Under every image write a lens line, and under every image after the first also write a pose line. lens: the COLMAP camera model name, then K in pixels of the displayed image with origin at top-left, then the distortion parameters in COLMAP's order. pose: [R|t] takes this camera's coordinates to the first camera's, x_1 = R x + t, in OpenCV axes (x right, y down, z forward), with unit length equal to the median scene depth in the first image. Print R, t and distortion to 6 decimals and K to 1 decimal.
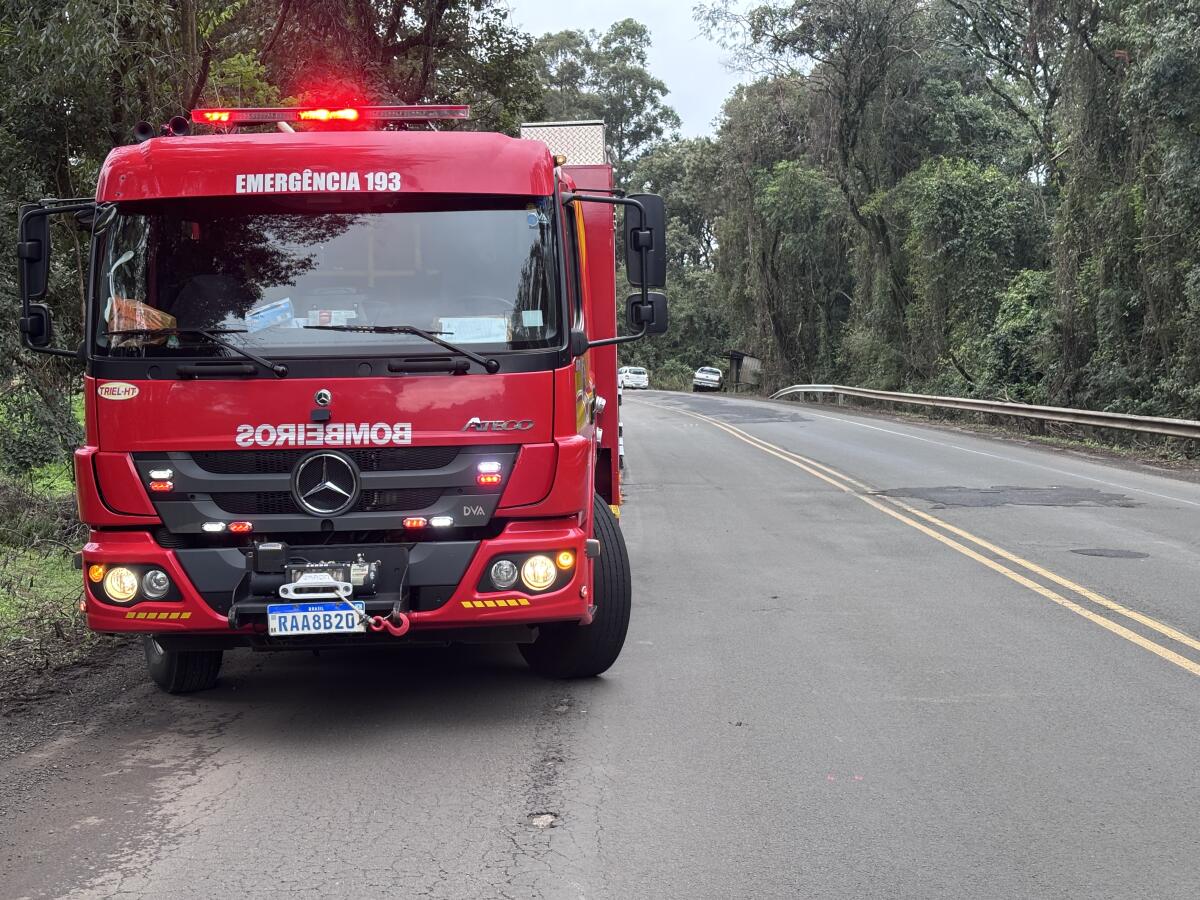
lens RADIAL K [[1817.0, 0, 599.9], [0, 1817.0, 449.5], [0, 0, 1]] dist [0.004207, 0.000000]
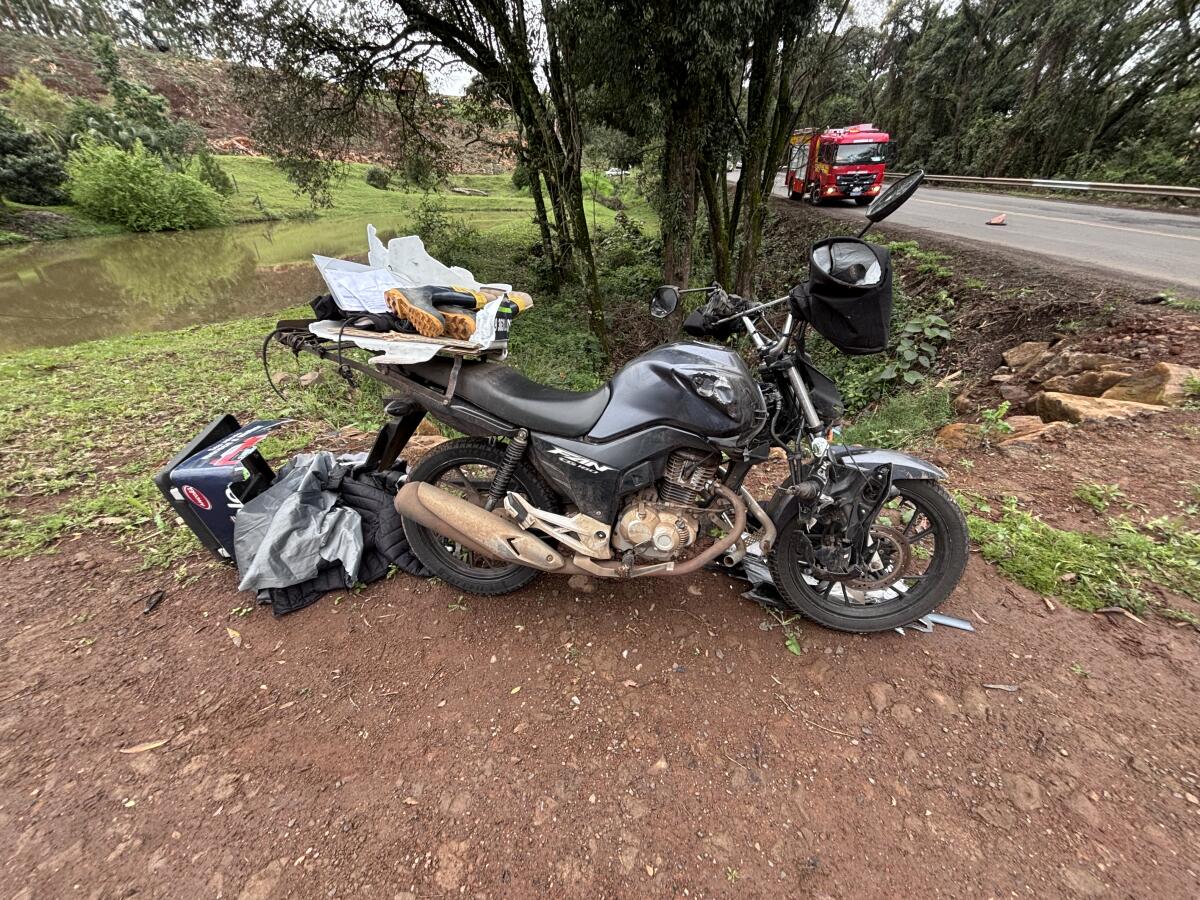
lens RADIAL K [[481.6, 0, 596.2], [0, 481.6, 449.5], [0, 0, 1]] dist [0.000252, 0.000098]
pose [[0.991987, 0.054877, -0.113798, -1.130895], [0.005673, 0.880481, 0.474047, 0.065245], [0.126211, -0.470894, 0.873115, -2.029958]]
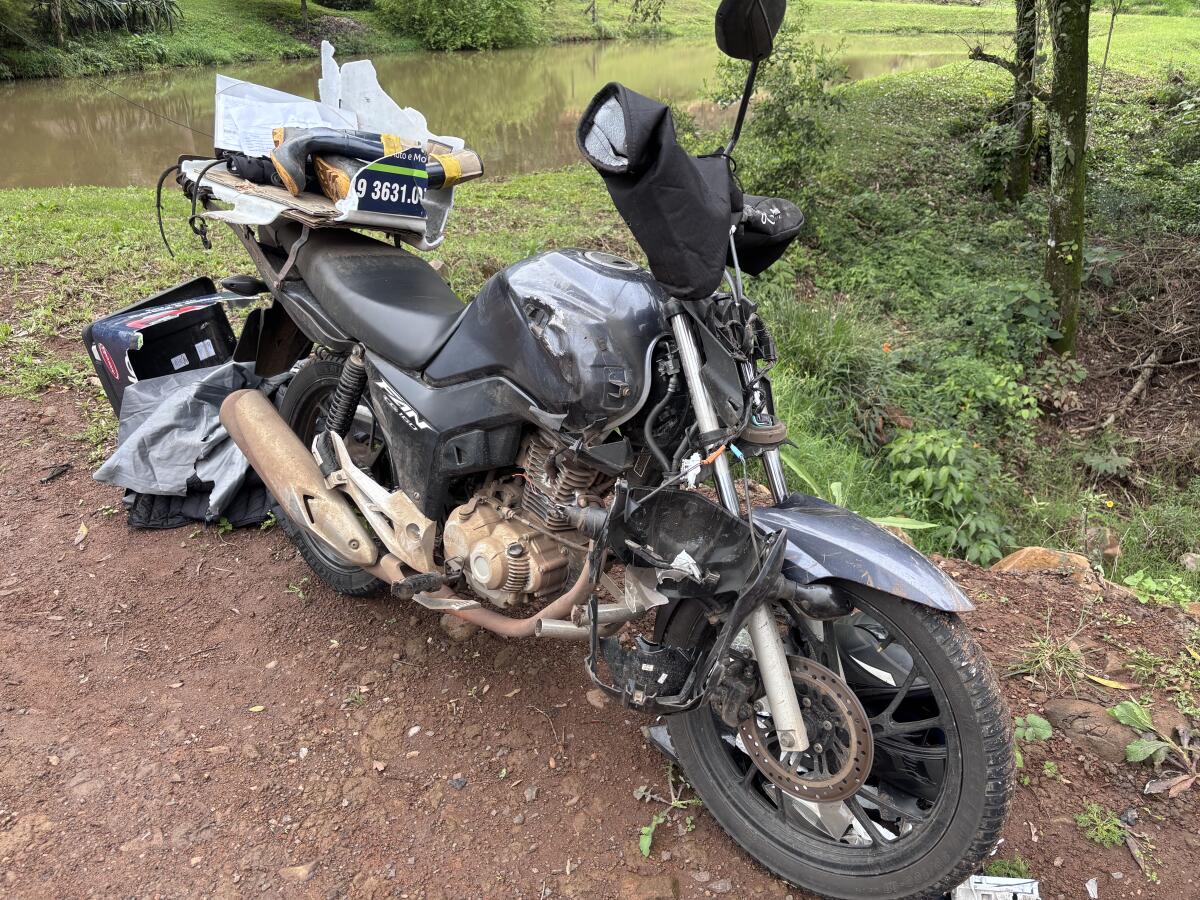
lens RADIAL K [[906.7, 0, 606.0], [0, 906.7, 445.8], [0, 0, 1]] dist [0.051022, -0.048870]
pose [[0.771663, 0.282366, -0.569918, -0.976395], [-0.002217, 0.897241, 0.441536, 0.064596], [0.636028, -0.339453, 0.692993, -1.998619]]
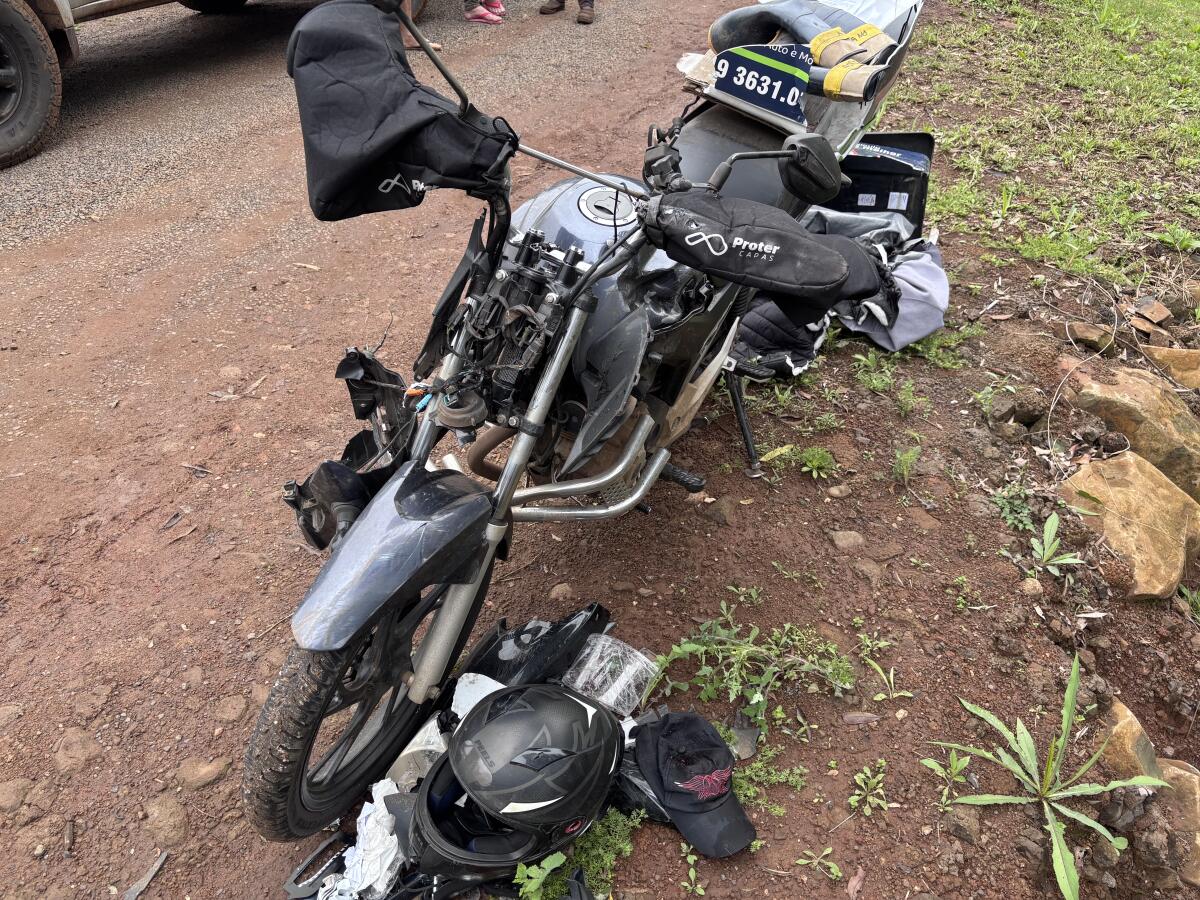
lens RADIAL K [[906.7, 0, 609.2], [0, 906.7, 437.0], [0, 0, 1]] dist [0.051022, -0.048870]
pose [[-0.420286, 0.544002, -0.726238, -0.938224], [-0.020210, 0.794547, 0.606866, 0.039587], [0.907167, 0.269734, -0.322943, -1.756887]]
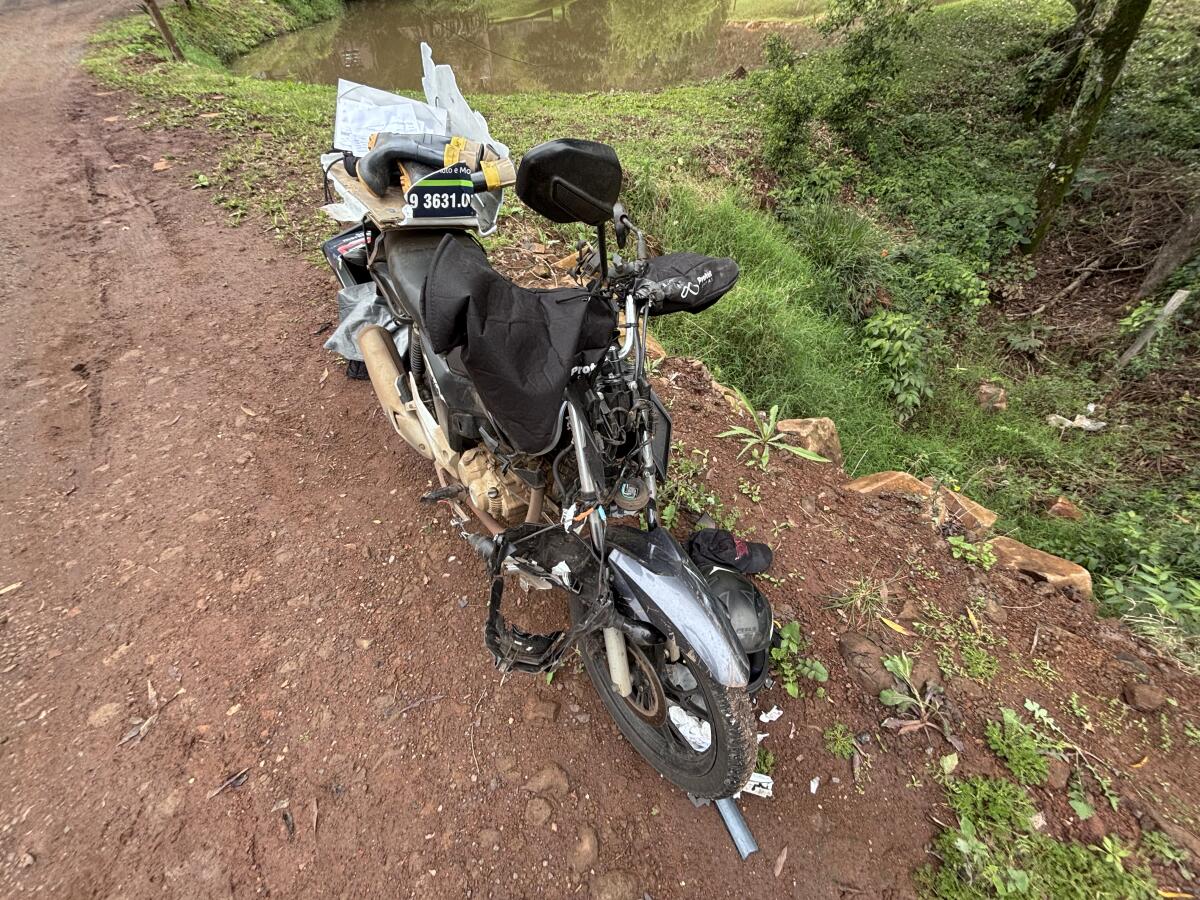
lens RADIAL K [[481.6, 0, 596.2], [0, 481.6, 450.0], [0, 0, 1]] dist [0.000252, 0.000098]
pose [[0.592460, 0.592844, -0.545460, -1.003461], [0.012041, 0.670494, 0.741817, 0.042994], [0.805510, -0.446065, 0.390103, -1.896268]]
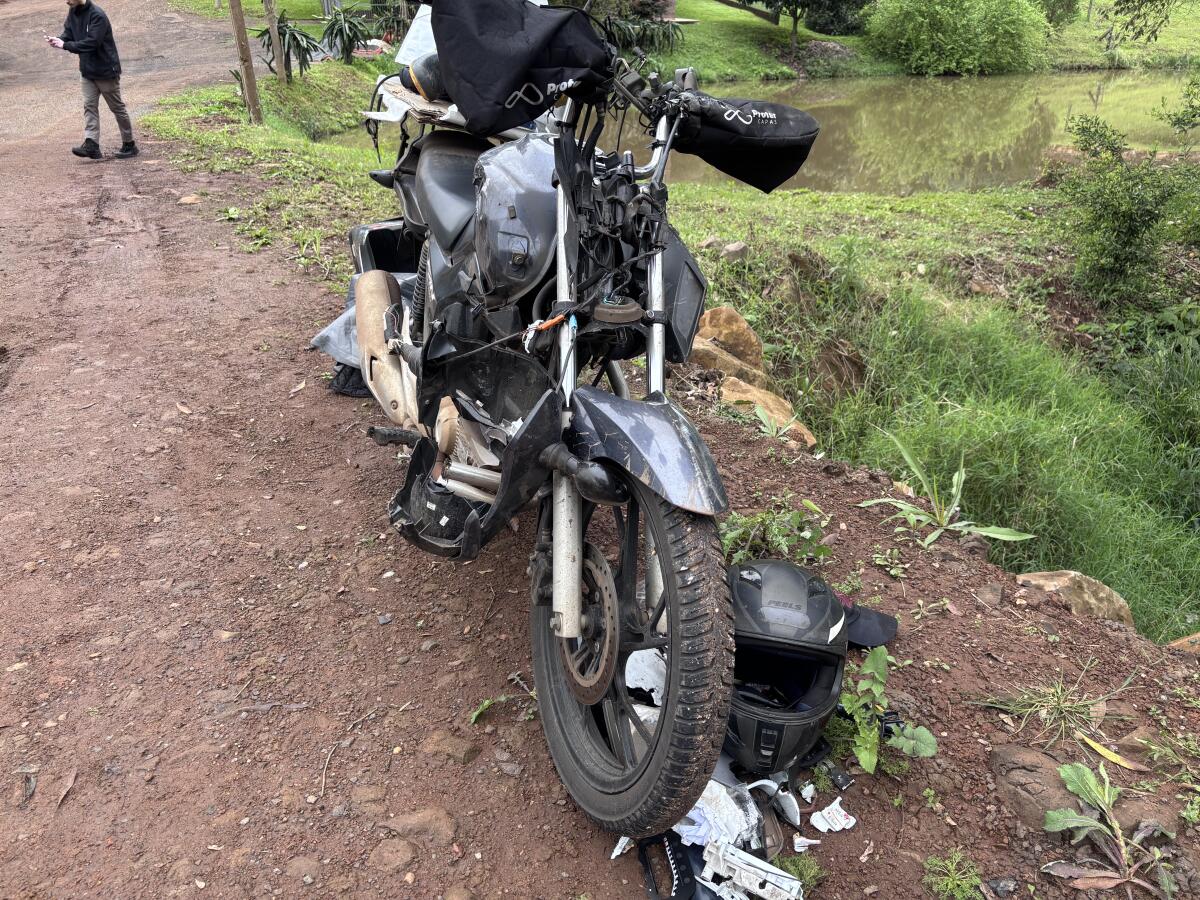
lens RADIAL K [[906.7, 0, 609.0], [0, 906.7, 444.5], [0, 0, 1]] dist [0.051022, -0.048870]
pose [[0.382040, 0.390643, -0.837523, -0.896754], [-0.009391, 0.907861, 0.419166, 0.093399], [0.924098, -0.152273, 0.350508, -1.914223]]
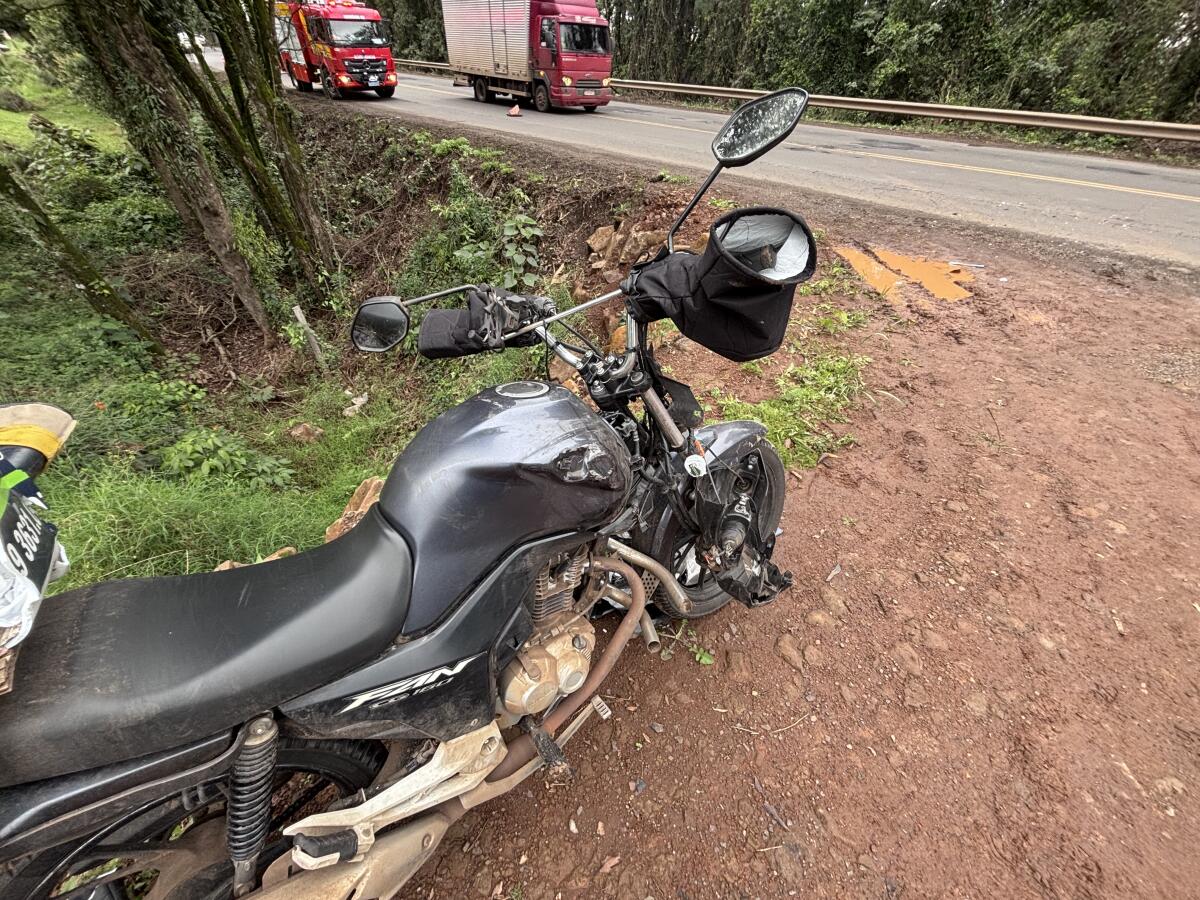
lens RADIAL K [[481.6, 0, 596.9], [0, 481.6, 450.2], [0, 0, 1]] dist [0.000252, 0.000098]
pose [[0.770973, -0.390800, 0.502867, -1.161525], [-0.000374, 0.789317, 0.613986, 0.058800], [-0.636867, -0.473555, 0.608396, -1.925962]]
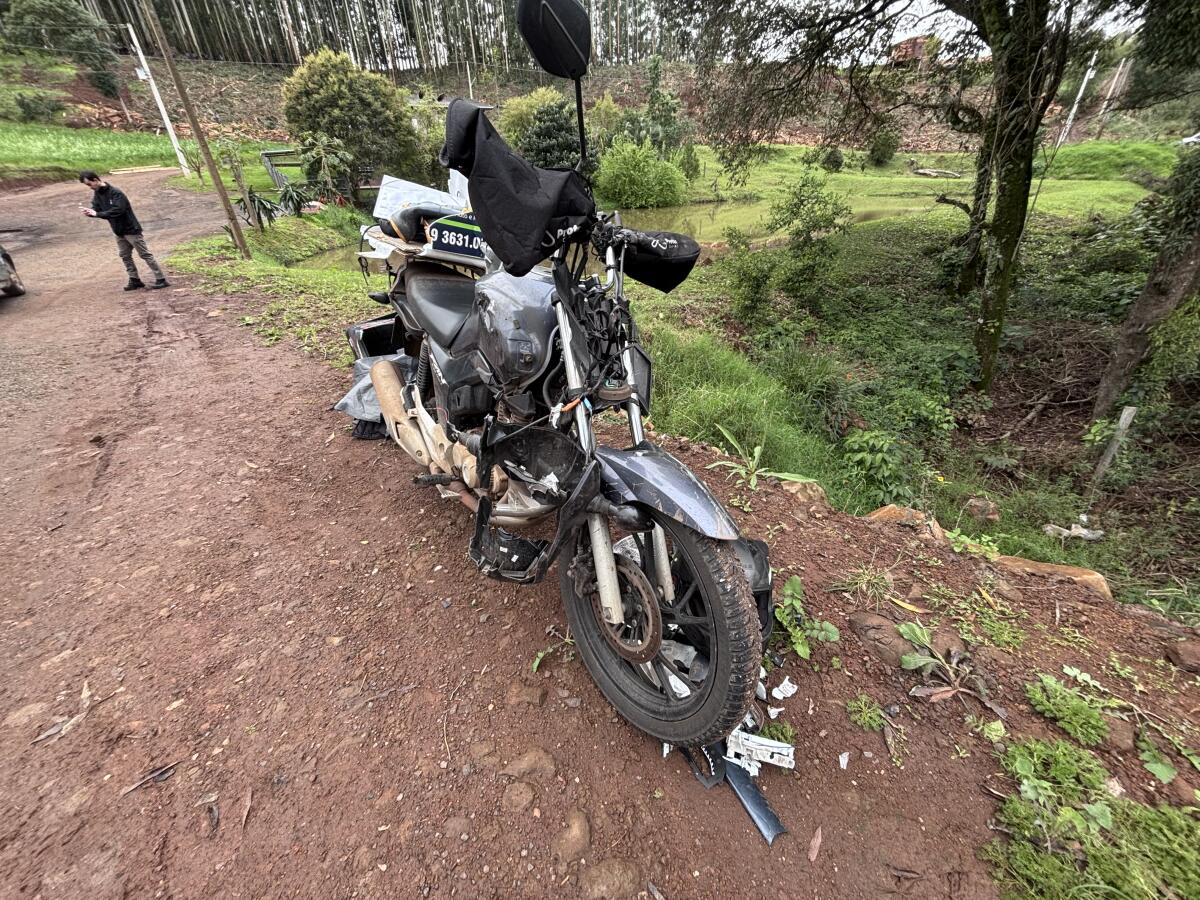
lens RADIAL K [[481.6, 0, 596.3], [0, 481.6, 450.3], [0, 0, 1]] dist [0.000252, 0.000098]
pose [[0.603510, 0.376595, -0.702817, -0.960630], [0.021148, 0.873565, 0.486247, 0.093752], [0.797075, -0.308318, 0.519241, -1.925150]]
